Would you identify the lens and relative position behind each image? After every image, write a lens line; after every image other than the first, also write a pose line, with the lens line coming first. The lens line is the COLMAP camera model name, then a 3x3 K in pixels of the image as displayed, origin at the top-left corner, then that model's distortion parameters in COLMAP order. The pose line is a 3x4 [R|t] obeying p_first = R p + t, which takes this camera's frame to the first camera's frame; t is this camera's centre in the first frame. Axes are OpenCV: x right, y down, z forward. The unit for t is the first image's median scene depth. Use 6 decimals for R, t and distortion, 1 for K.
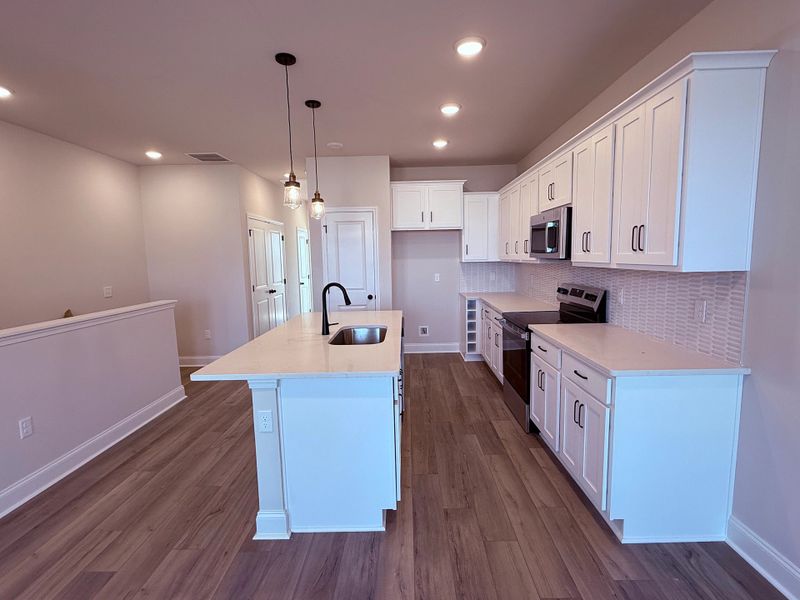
lens RADIAL K [[385.0, 0, 399.8], [0, 385.0, 298.2], [0, 0, 1]] dist [0.000957, -0.000882]
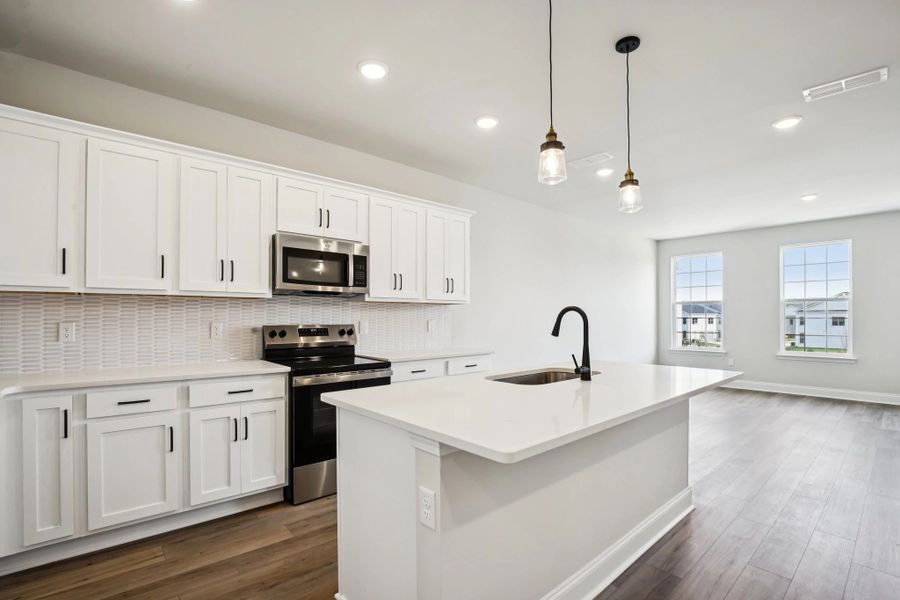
lens RADIAL K [[416.7, 0, 450.9], [0, 416.7, 317.2], [0, 0, 1]] dist [-0.036840, 0.007289]
pose [[-0.674440, 0.023746, 0.737948, -0.519248], [0.095851, 0.993840, 0.055622, -0.075123], [-0.732082, 0.108247, -0.672562, 1.487663]]
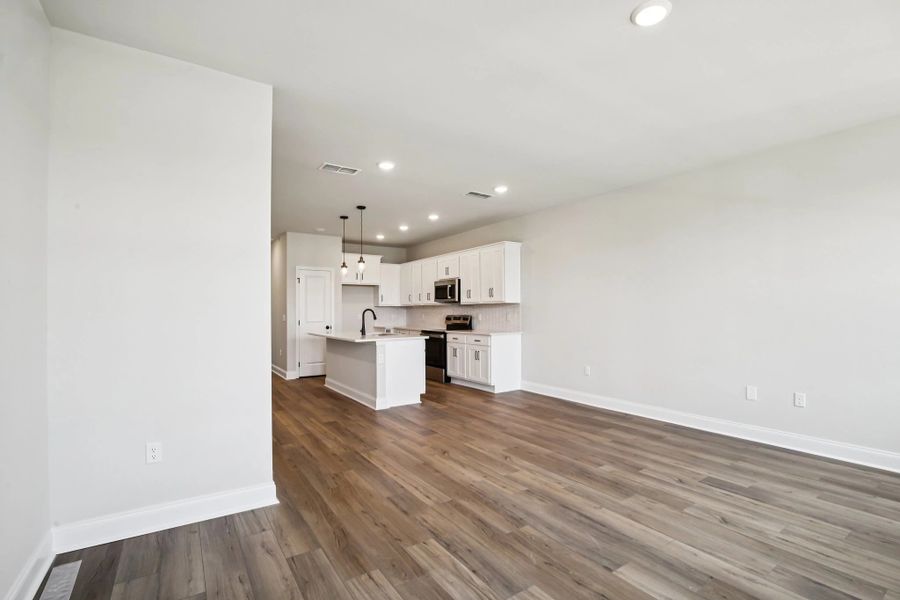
lens RADIAL K [[416.7, 0, 449.3], [0, 416.7, 308.3], [0, 0, 1]] dist [-0.036840, 0.007289]
pose [[0.826126, 0.021936, 0.563058, -0.919765], [0.048923, 0.992676, -0.110454, 0.192126], [-0.561358, 0.118795, 0.819003, -0.904517]]
